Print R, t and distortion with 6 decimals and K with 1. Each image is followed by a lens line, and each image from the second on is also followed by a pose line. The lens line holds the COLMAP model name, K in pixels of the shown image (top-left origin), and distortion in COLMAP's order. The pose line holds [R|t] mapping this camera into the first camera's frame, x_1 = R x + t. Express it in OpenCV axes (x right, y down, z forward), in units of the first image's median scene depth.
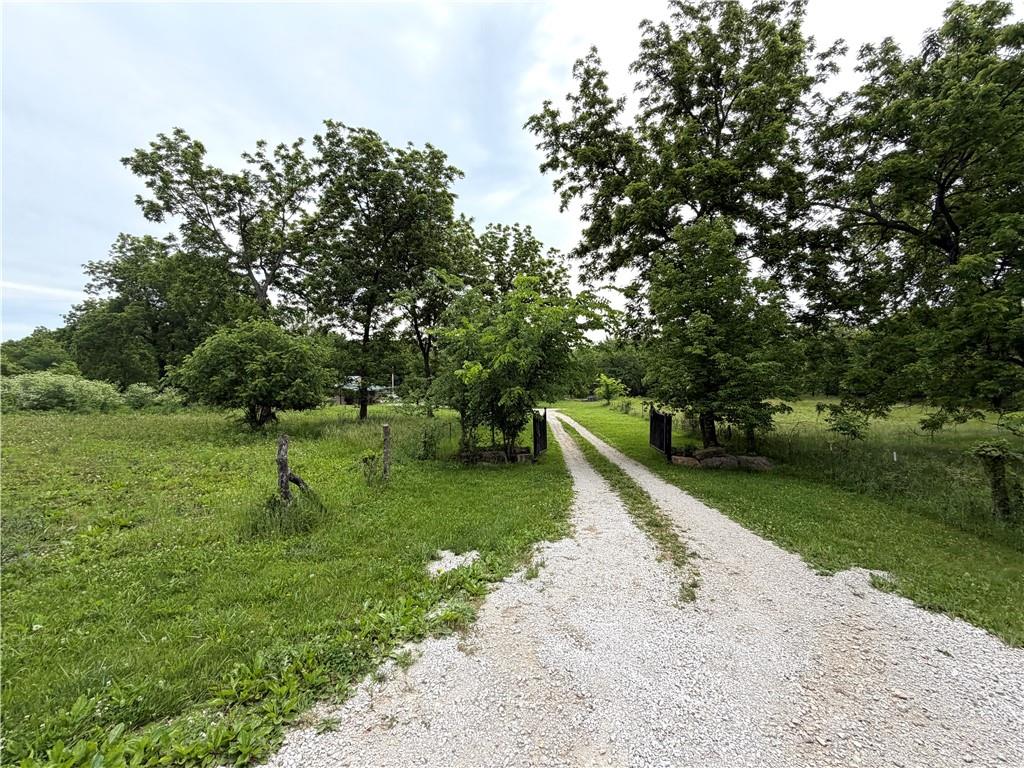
lens RADIAL K [[407.6, 0, 510.2], [0, 407.6, 386.2], [0, 0, 1]] dist [-0.001542, -0.000074]
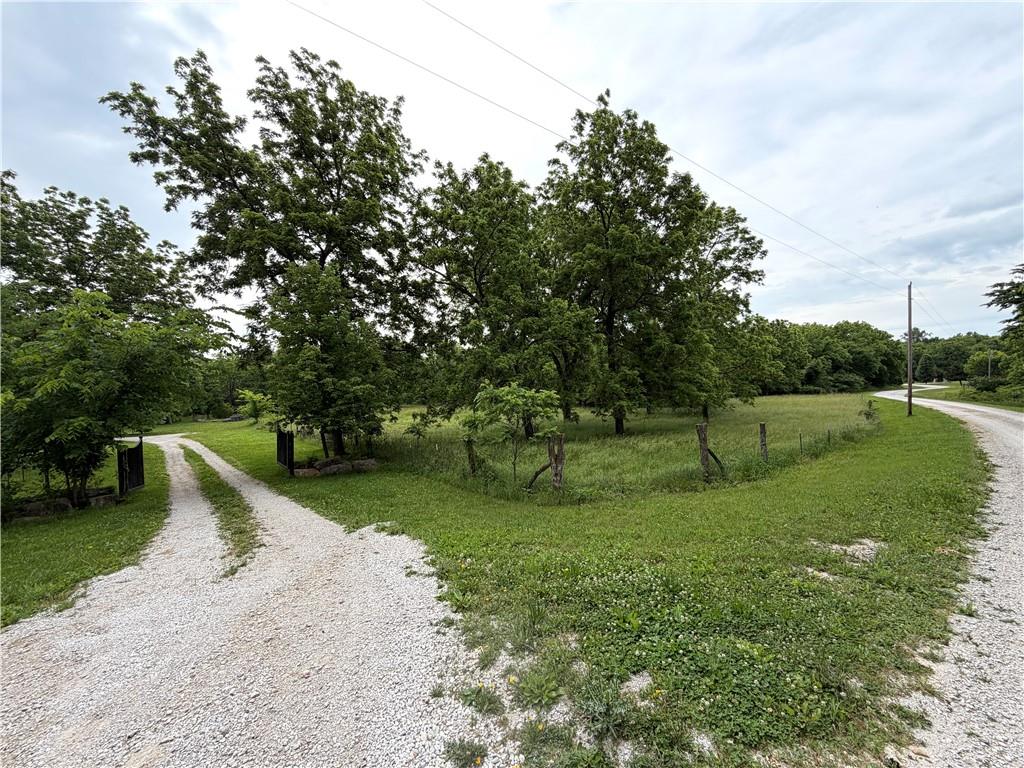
lens RADIAL K [[407.6, 0, 515.2], [0, 407.6, 384.7], [0, 0, 1]] dist [-0.001542, -0.000074]
pose [[0.708902, -0.012645, 0.705193, 0.043673], [0.035850, 0.999193, -0.018122, -0.013248], [-0.704395, 0.038128, 0.708783, -0.171310]]
